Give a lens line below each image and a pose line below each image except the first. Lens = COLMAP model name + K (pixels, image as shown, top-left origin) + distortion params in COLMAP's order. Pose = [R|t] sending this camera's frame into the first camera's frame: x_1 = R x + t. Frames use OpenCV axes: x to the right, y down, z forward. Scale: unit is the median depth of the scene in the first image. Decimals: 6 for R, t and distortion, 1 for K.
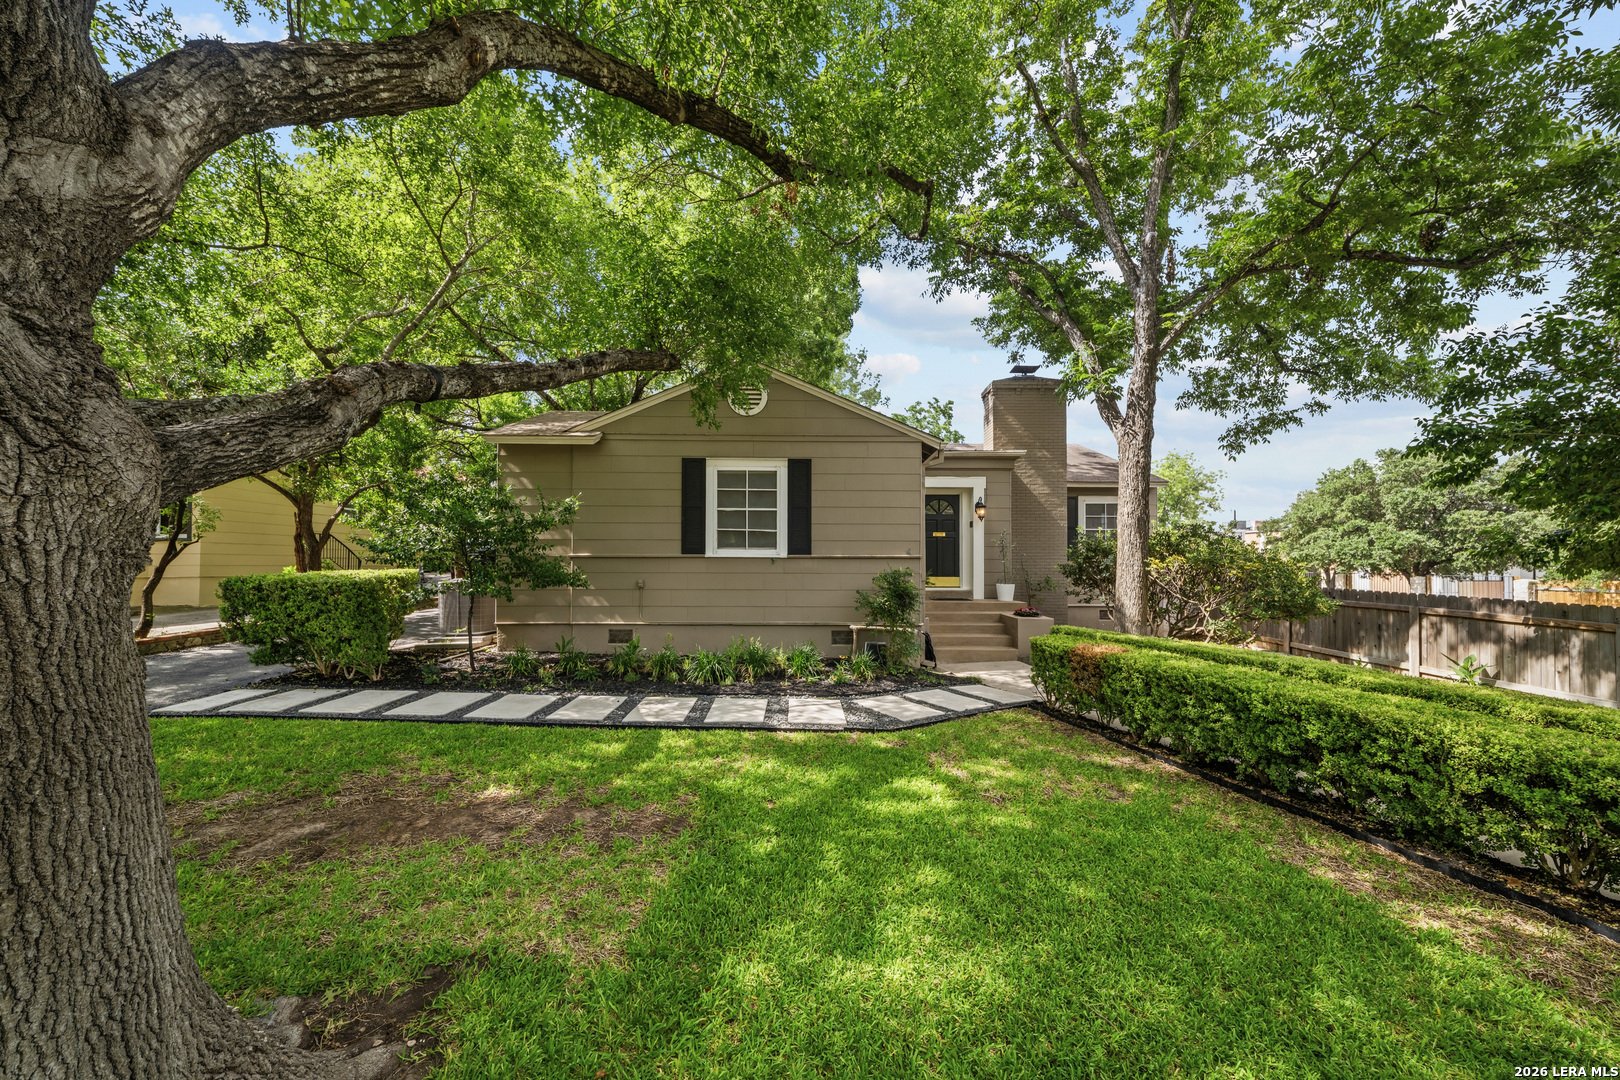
lens RADIAL K [[575.1, 0, 815.2], [0, 575.1, 563.9], [0, 0, 1]] dist [-0.001191, -0.000111]
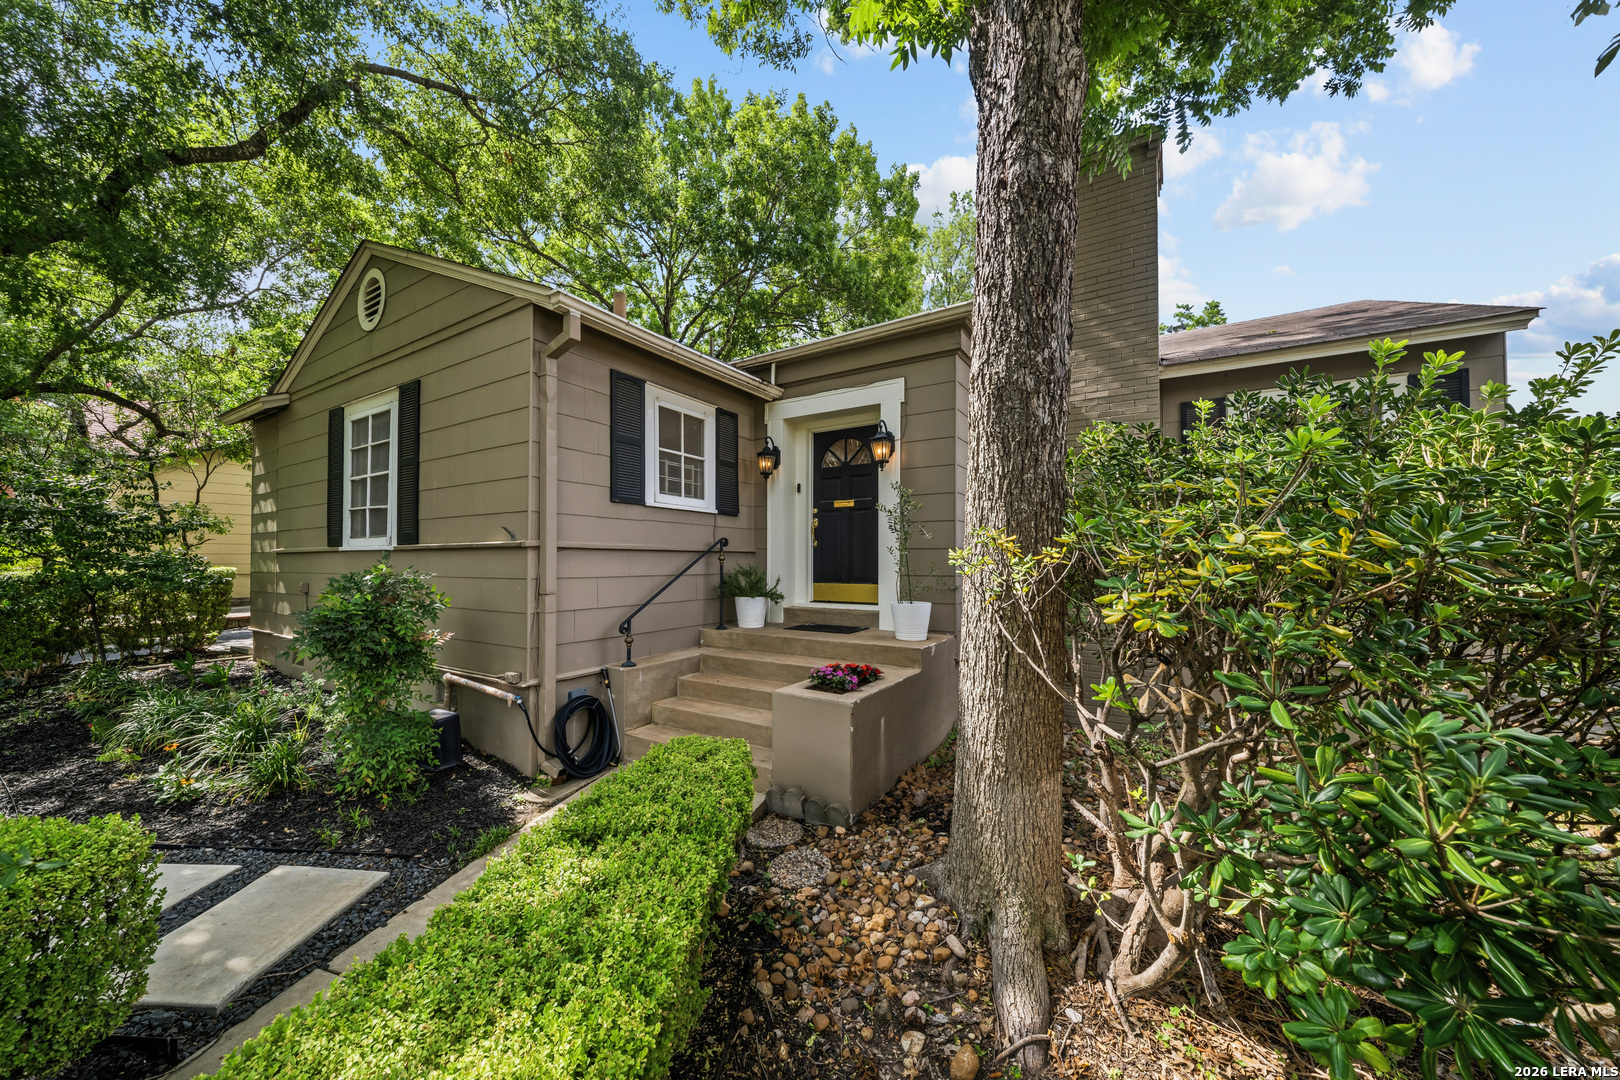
lens RADIAL K [[575.1, 0, 815.2], [0, 575.1, 563.9], [0, 0, 1]] dist [-0.001191, -0.000111]
pose [[0.847547, -0.001574, -0.530718, 0.634966], [0.002954, 0.999994, 0.001753, 0.002731], [0.530713, -0.003053, 0.847546, 0.720111]]
